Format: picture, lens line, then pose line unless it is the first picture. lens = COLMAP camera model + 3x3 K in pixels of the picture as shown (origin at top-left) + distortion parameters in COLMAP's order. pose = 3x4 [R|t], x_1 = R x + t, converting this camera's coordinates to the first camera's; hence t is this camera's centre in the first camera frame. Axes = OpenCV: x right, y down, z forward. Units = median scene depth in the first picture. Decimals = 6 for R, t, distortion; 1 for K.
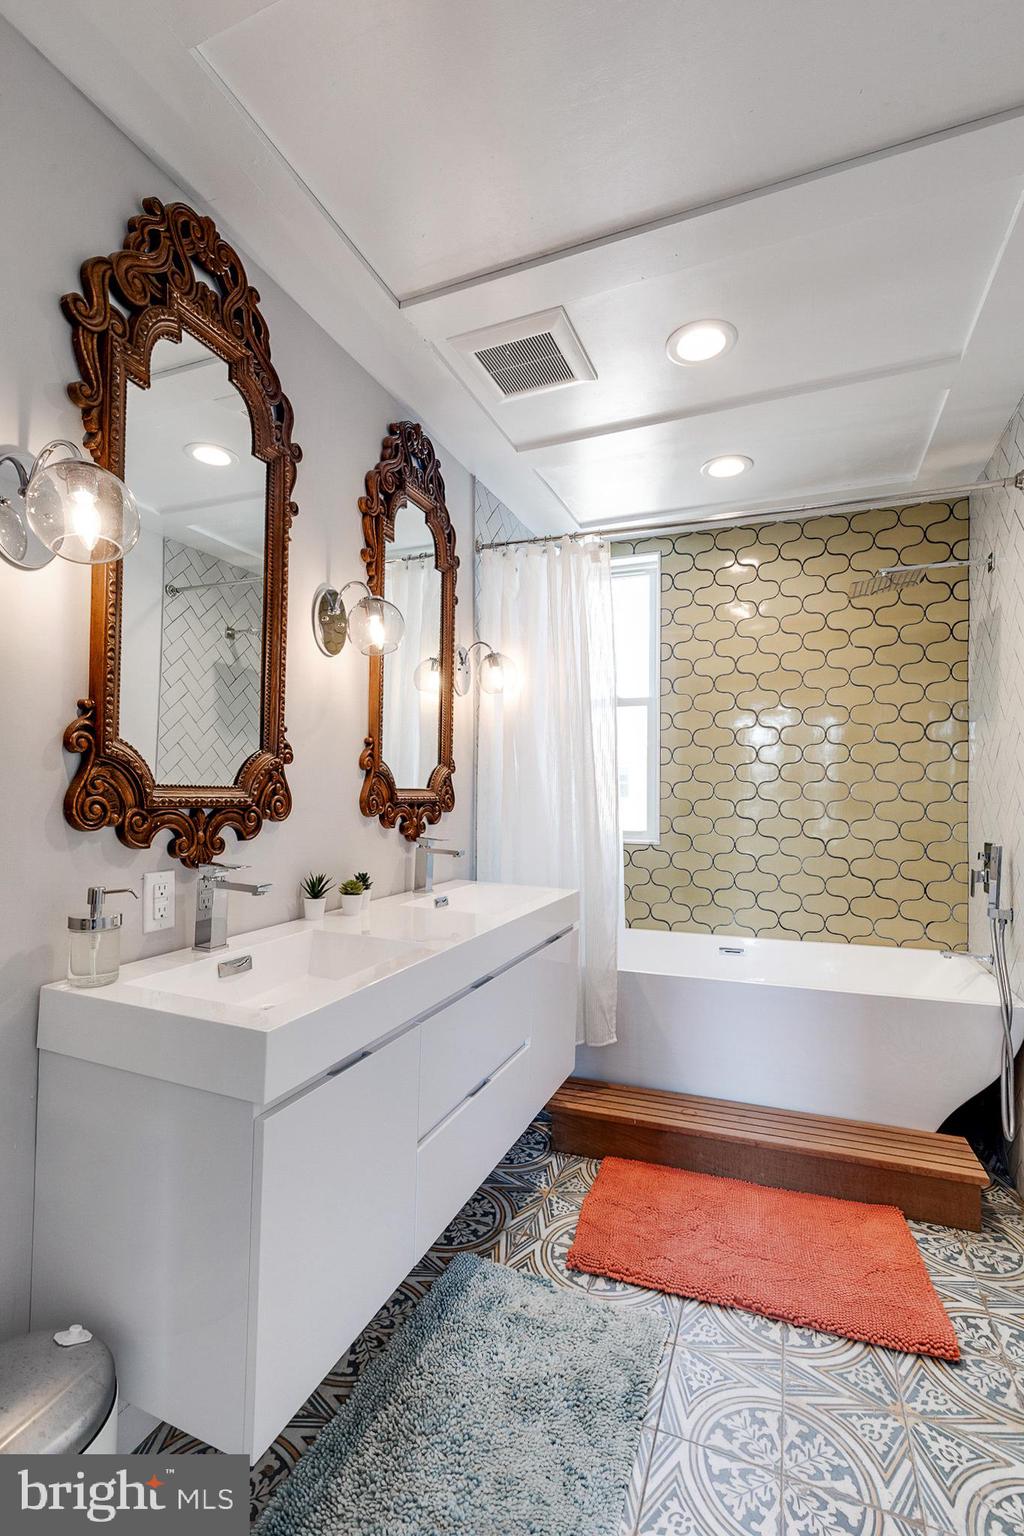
lens RADIAL K [[700.5, 0, 518.7], [0, 700.5, 774.1], [0, 0, 1]] dist [0.000986, 0.000024]
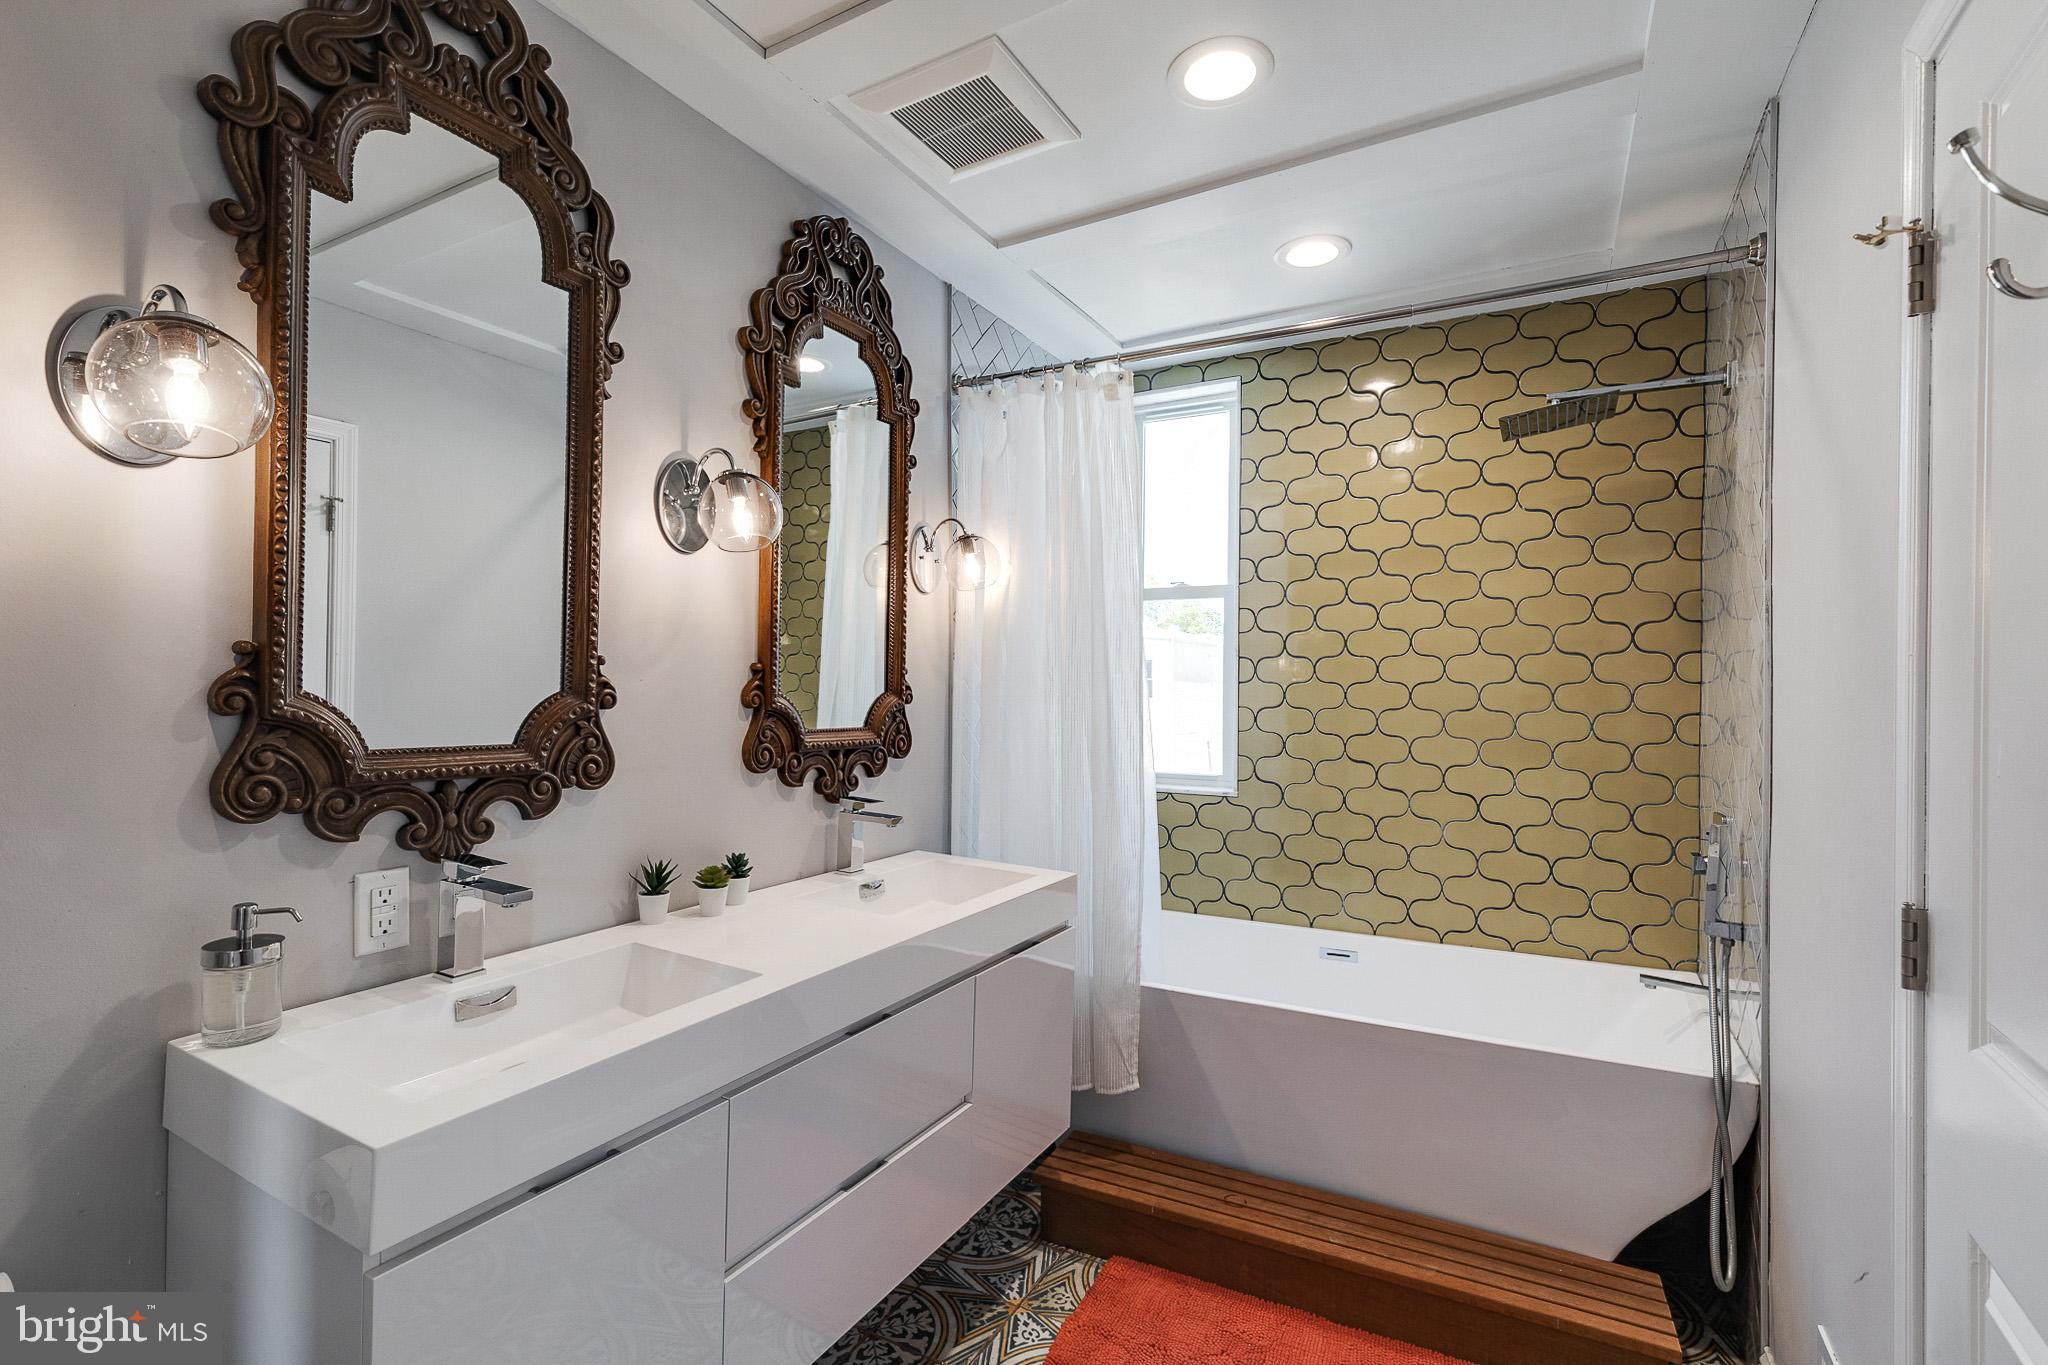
lens RADIAL K [[934.0, 0, 1016.5], [0, 934.0, 680.2], [0, 0, 1]] dist [0.000986, 0.000024]
pose [[0.992495, 0.000797, -0.122280, 0.158864], [0.000426, 0.999950, 0.009972, -0.041401], [0.122282, -0.009949, 0.992446, 0.077746]]
